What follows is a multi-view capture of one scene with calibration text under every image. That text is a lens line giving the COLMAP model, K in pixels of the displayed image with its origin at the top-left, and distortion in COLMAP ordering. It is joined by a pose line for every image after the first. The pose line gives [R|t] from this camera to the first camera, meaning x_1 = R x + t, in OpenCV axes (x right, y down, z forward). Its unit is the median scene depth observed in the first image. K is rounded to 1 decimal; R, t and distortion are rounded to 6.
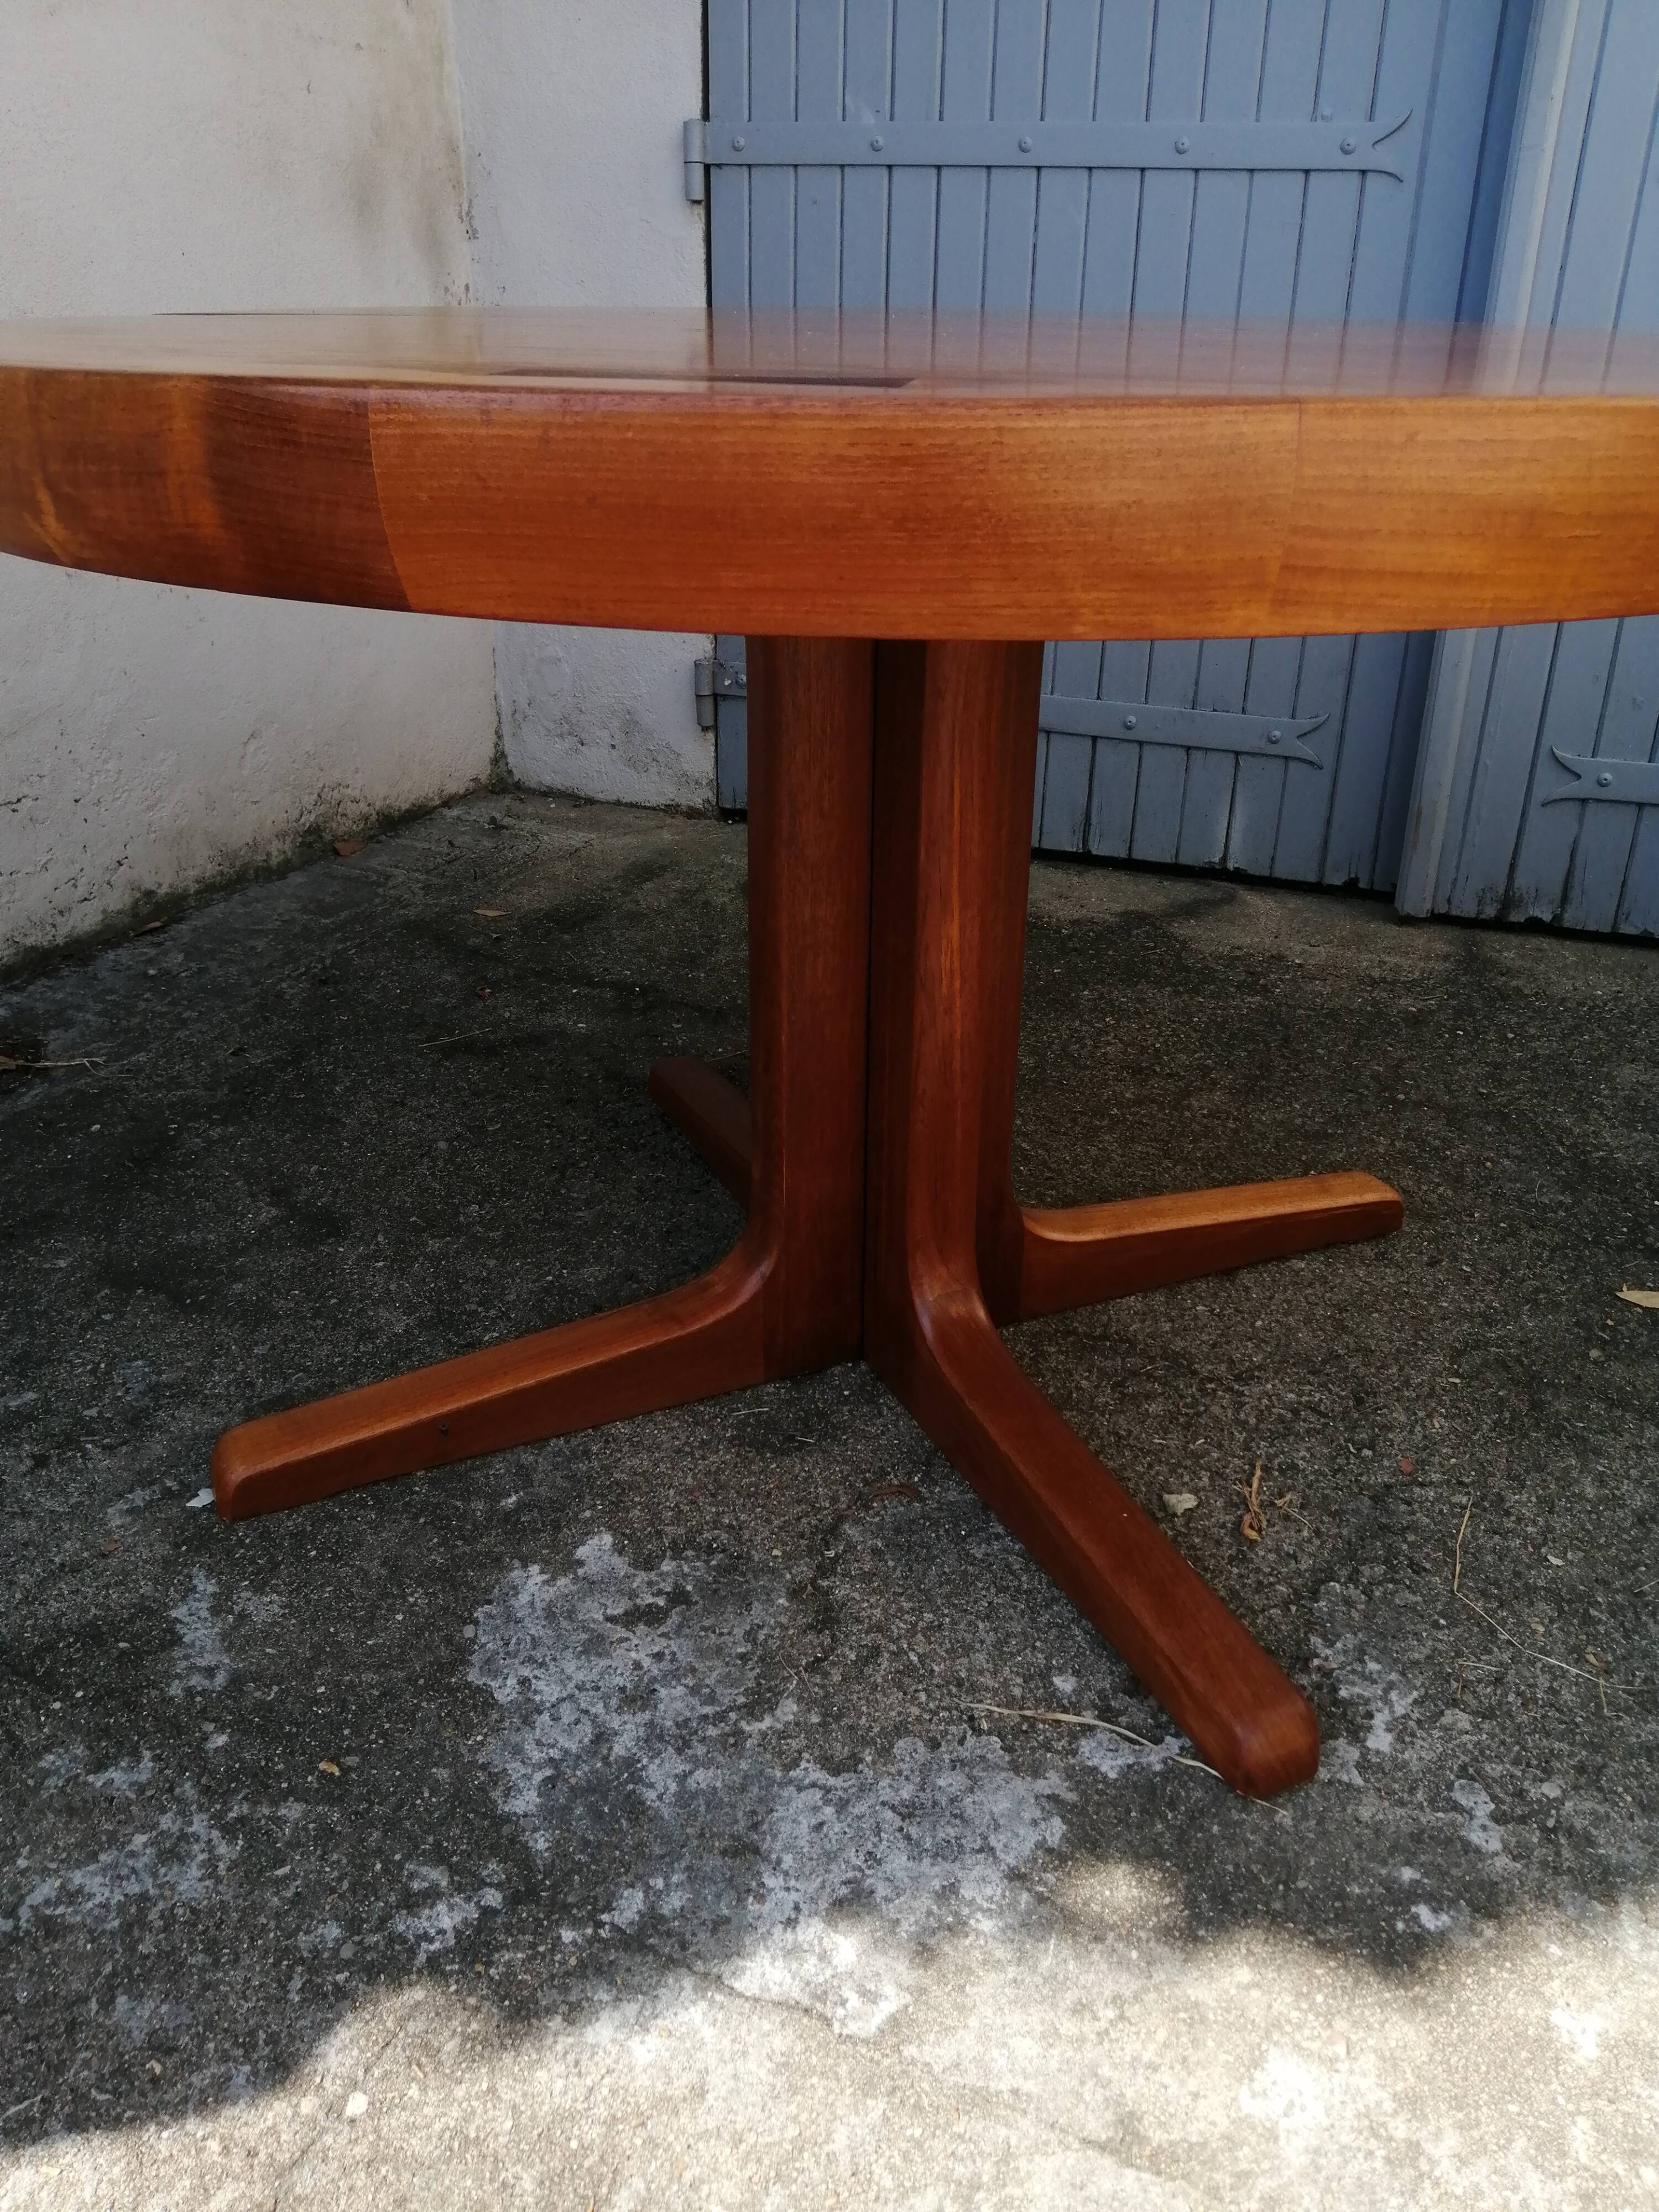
lens RADIAL K [[1733.2, 0, 836.7], [0, 1733.2, 1086.0], [0, 0, 1]] dist [0.136113, -0.245407]
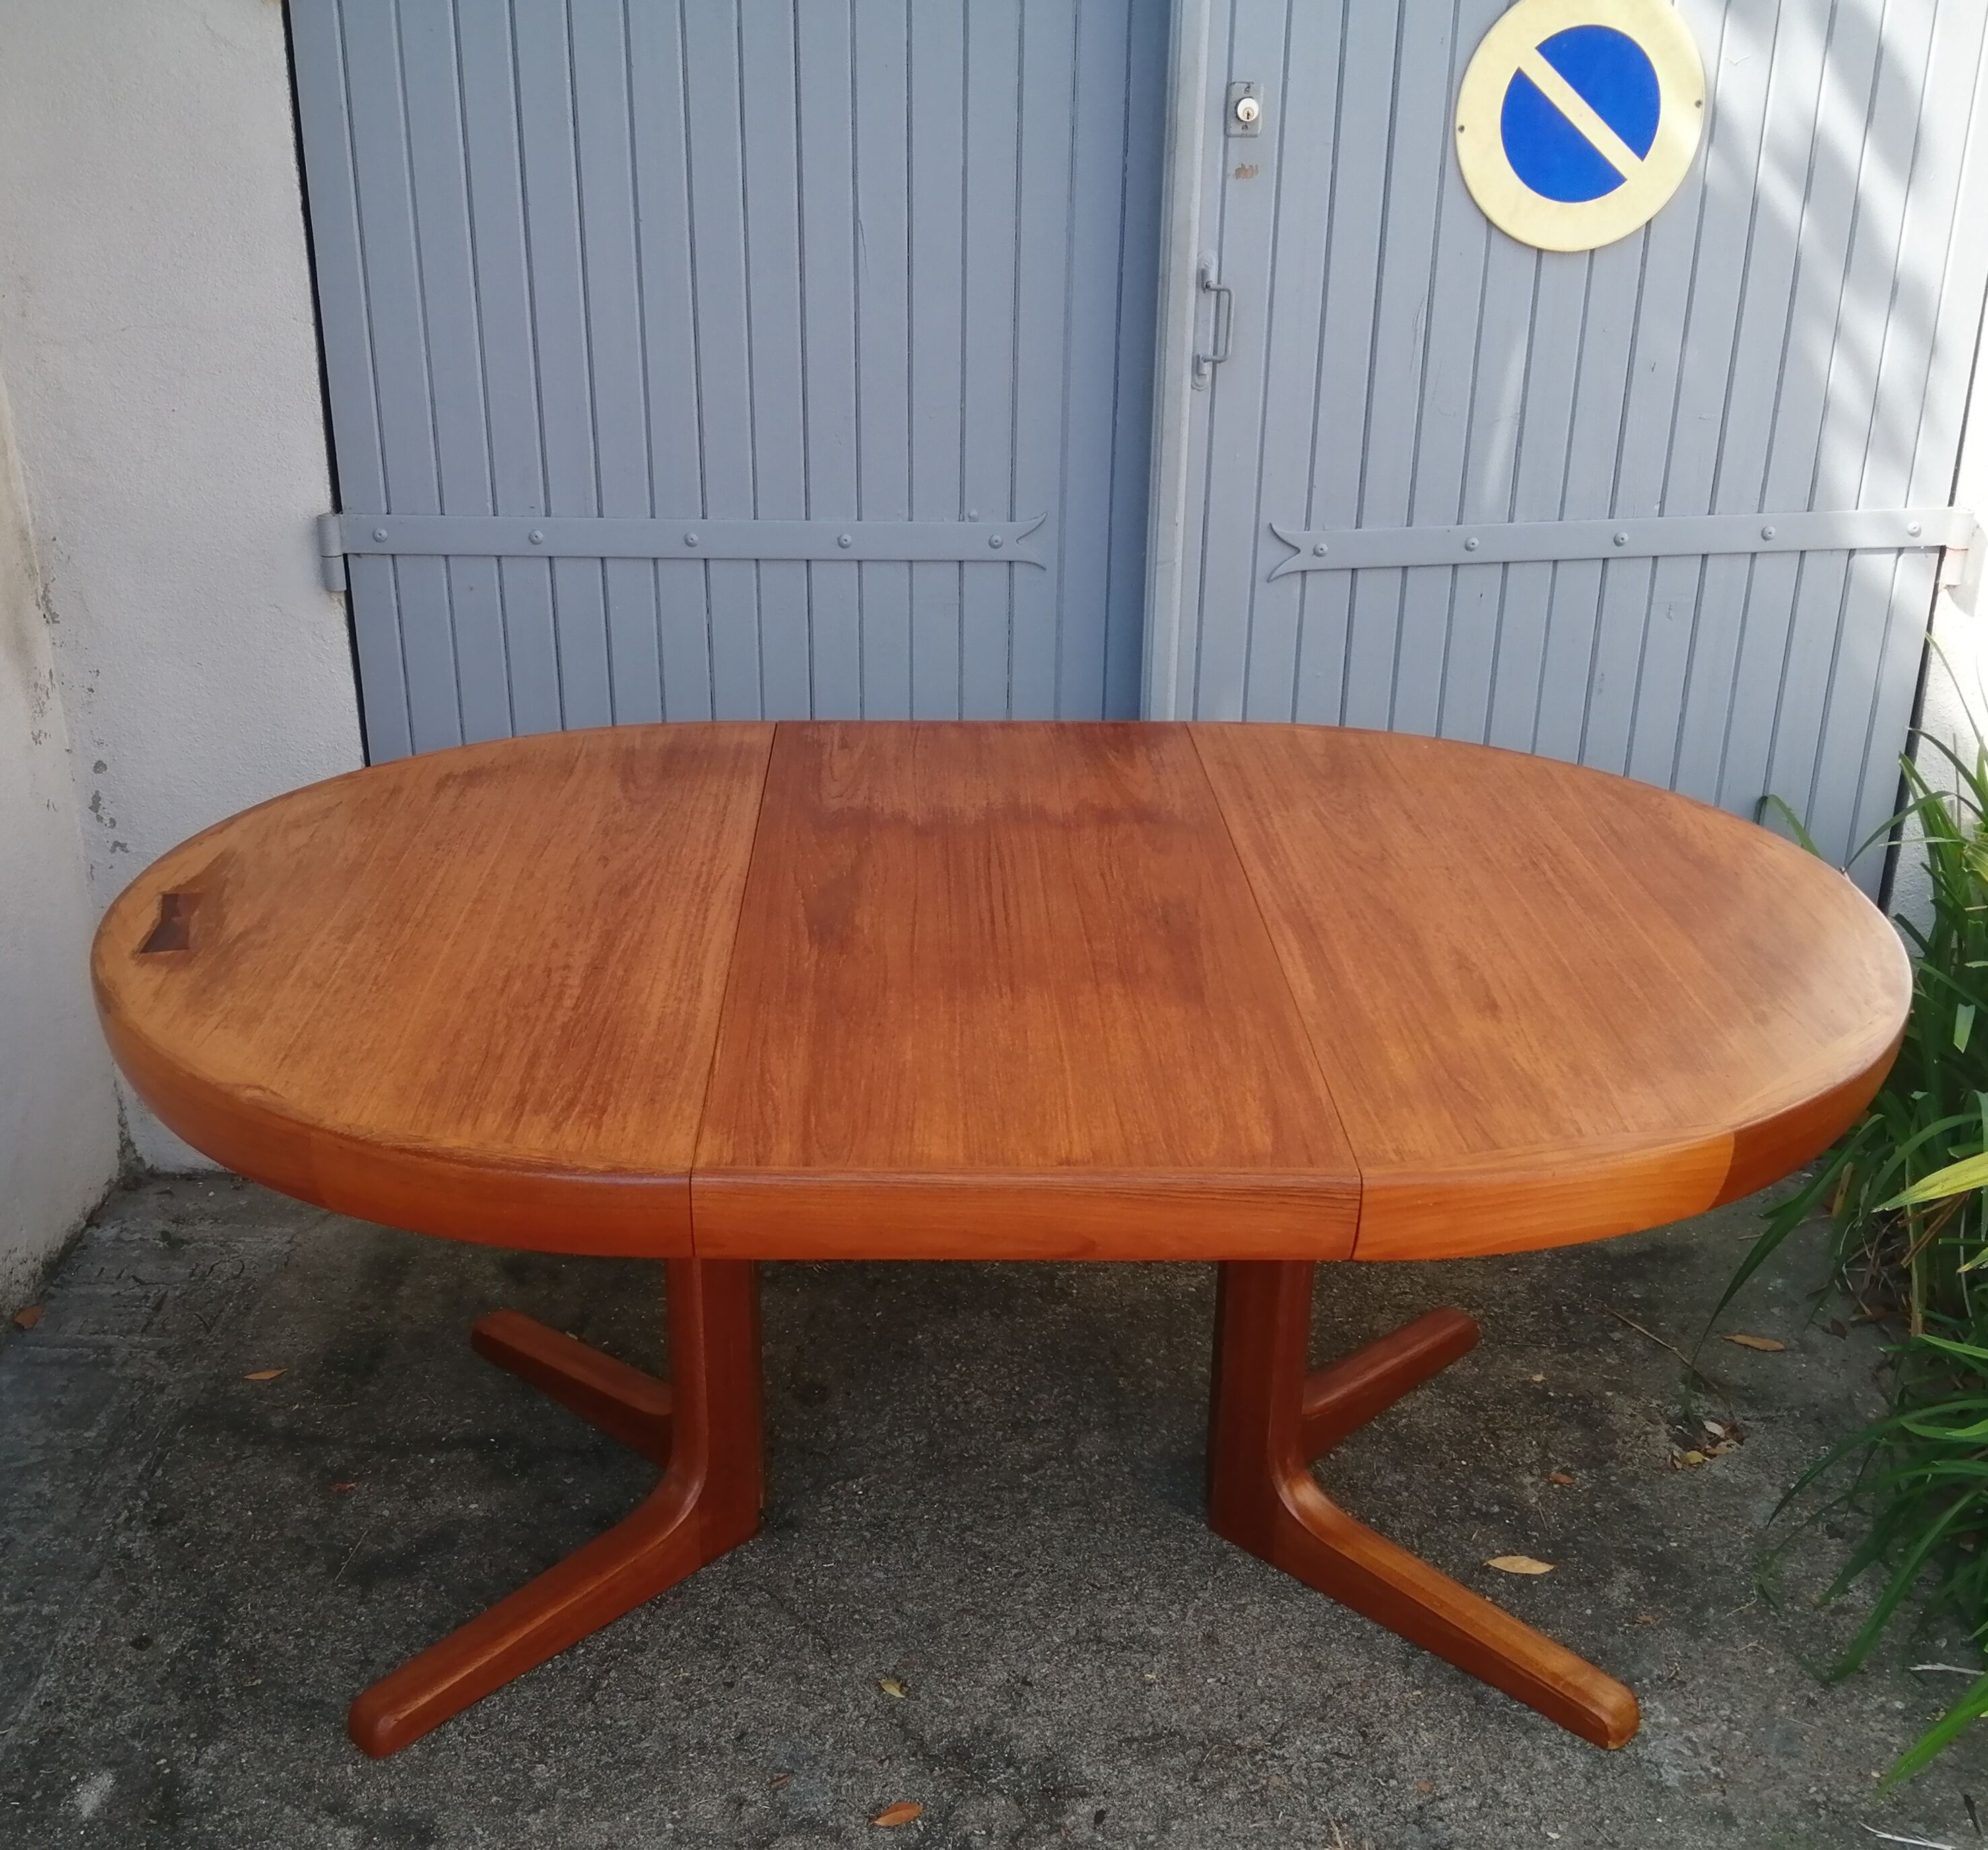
lens RADIAL K [[2200.6, 0, 943.1], [0, 2200.6, 1011.8], [0, 0, 1]] dist [0.113504, -0.233352]
pose [[0.910461, -0.175316, 0.374601, -0.512005], [0.186721, 0.982395, 0.005945, -0.418921], [-0.369049, 0.064533, 0.927167, -0.422284]]
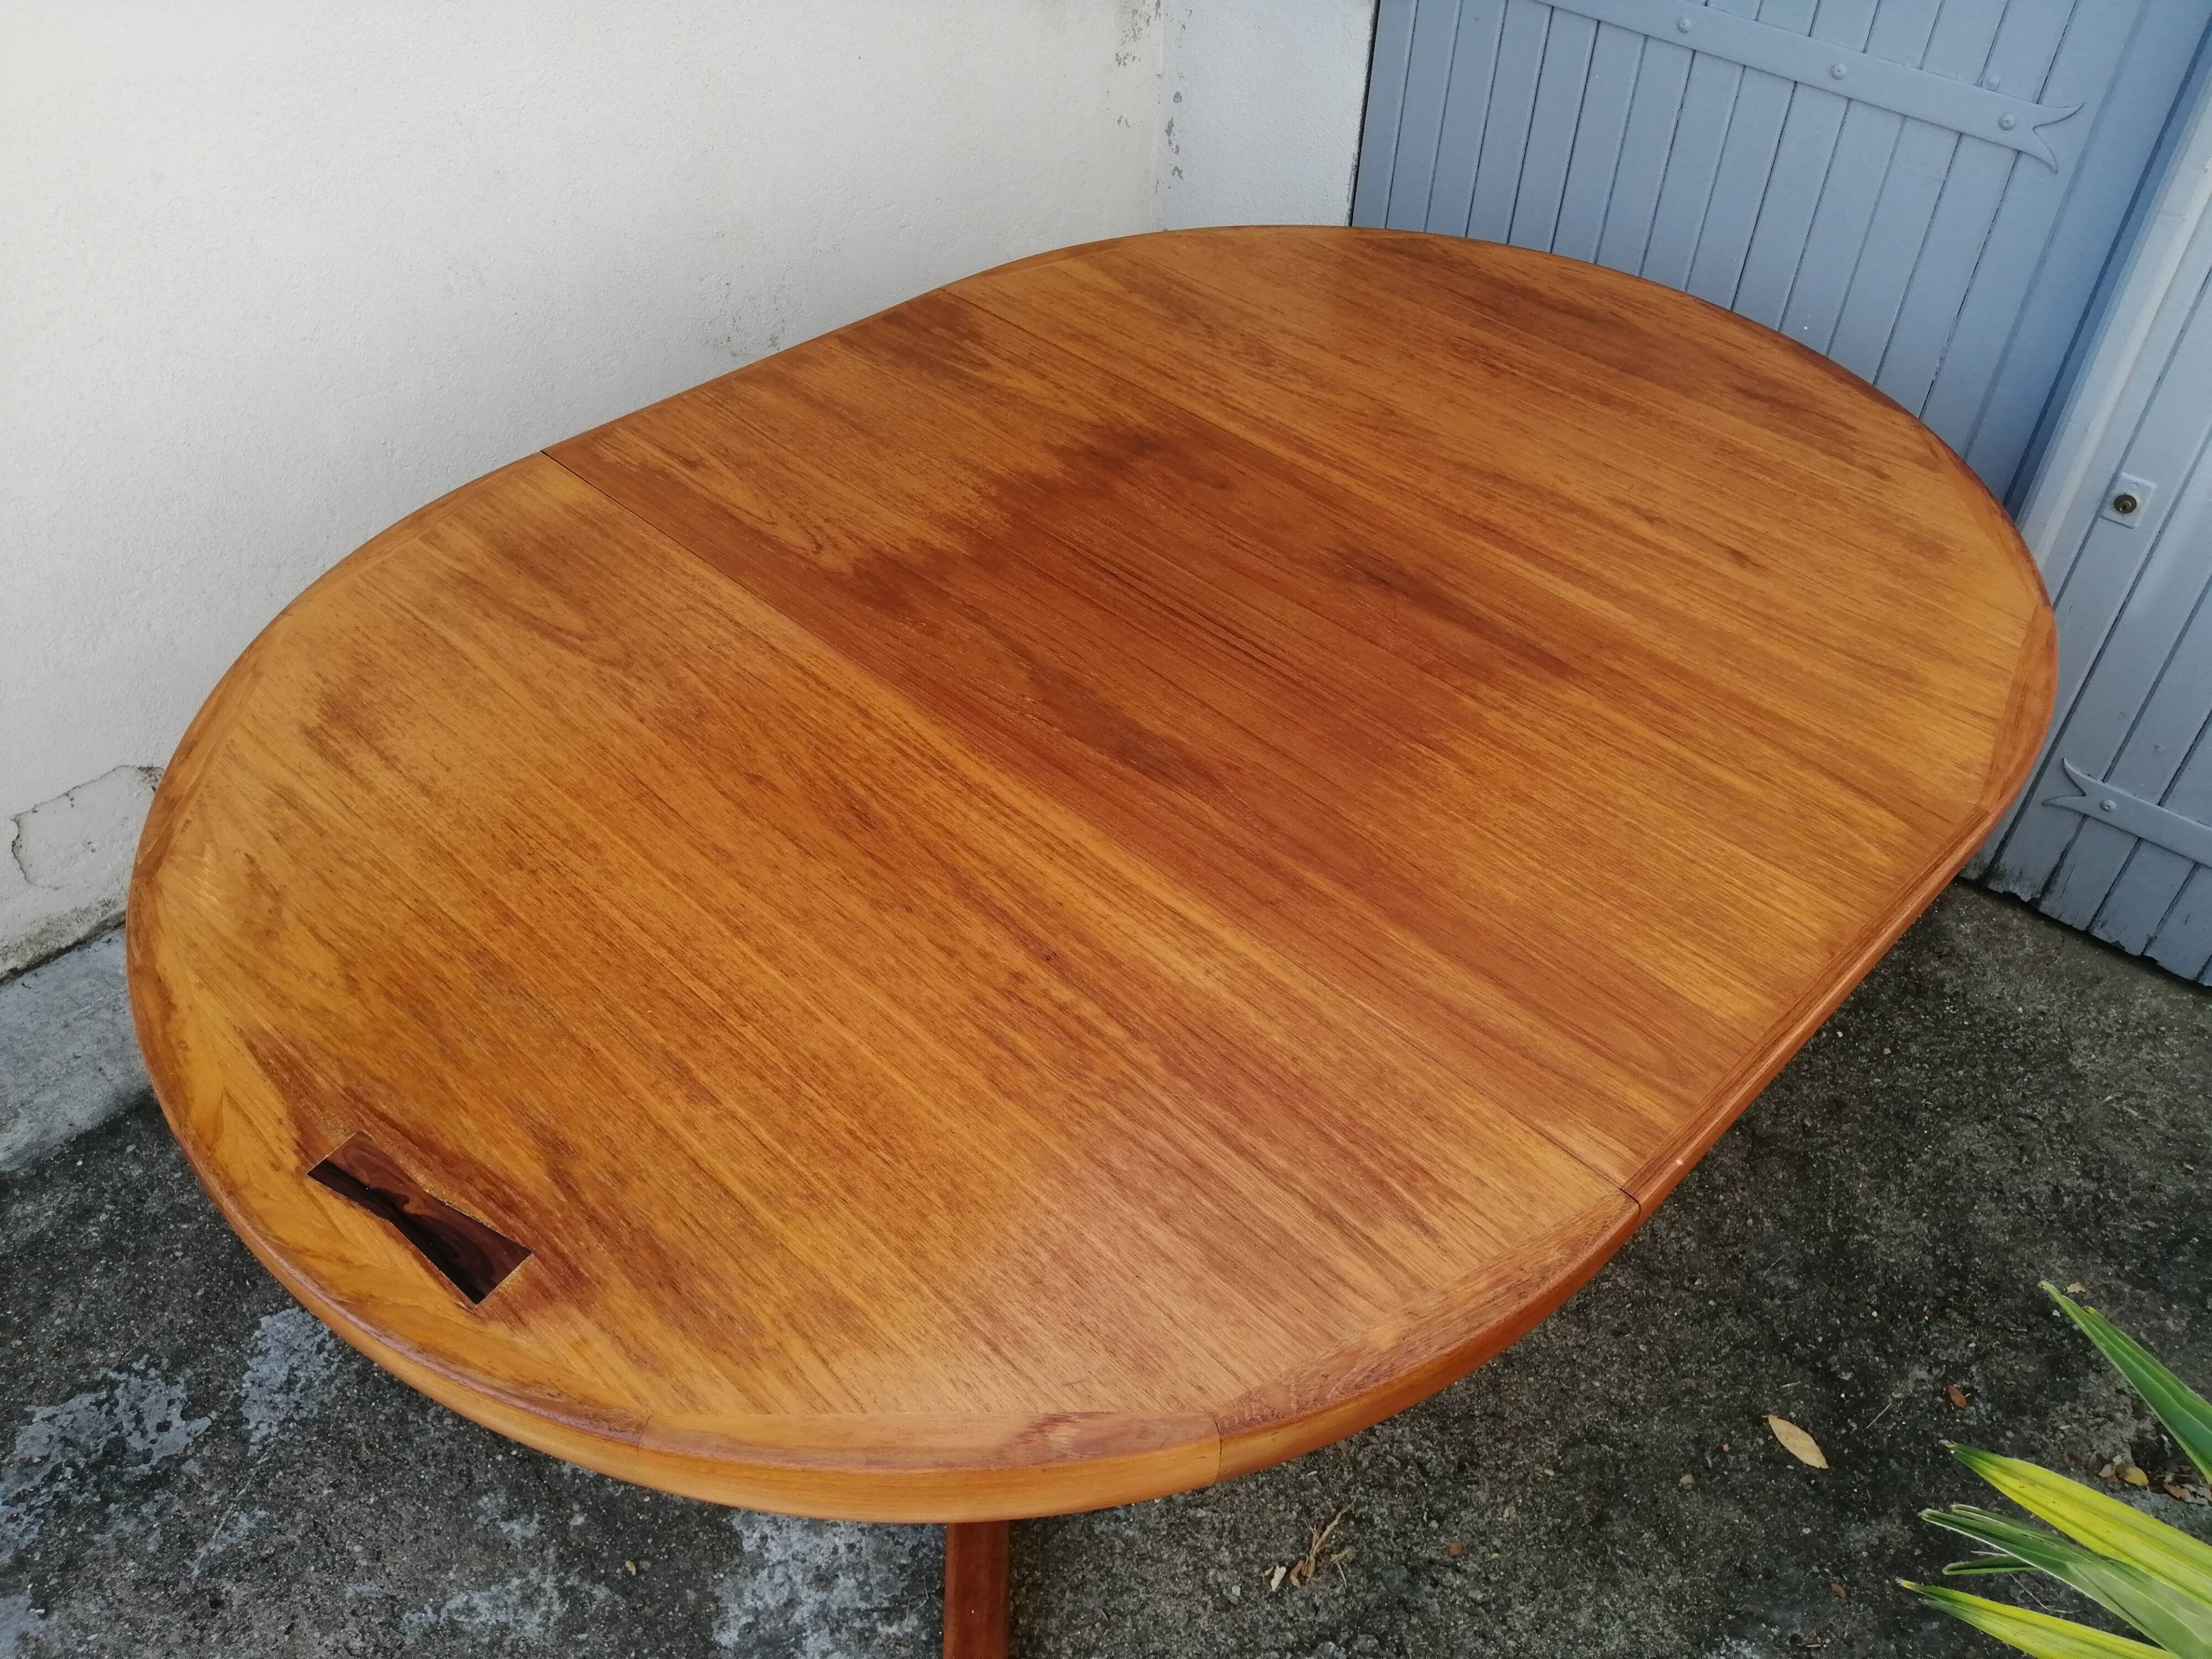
lens RADIAL K [[1757.3, 0, 1103.4], [0, 1757.3, 814.2], [0, 0, 1]] dist [0.093530, -0.172633]
pose [[0.935492, 0.246580, -0.253087, 0.280851], [-0.165737, 0.938782, 0.302027, -0.644591], [0.312068, -0.240598, 0.919090, -0.151400]]
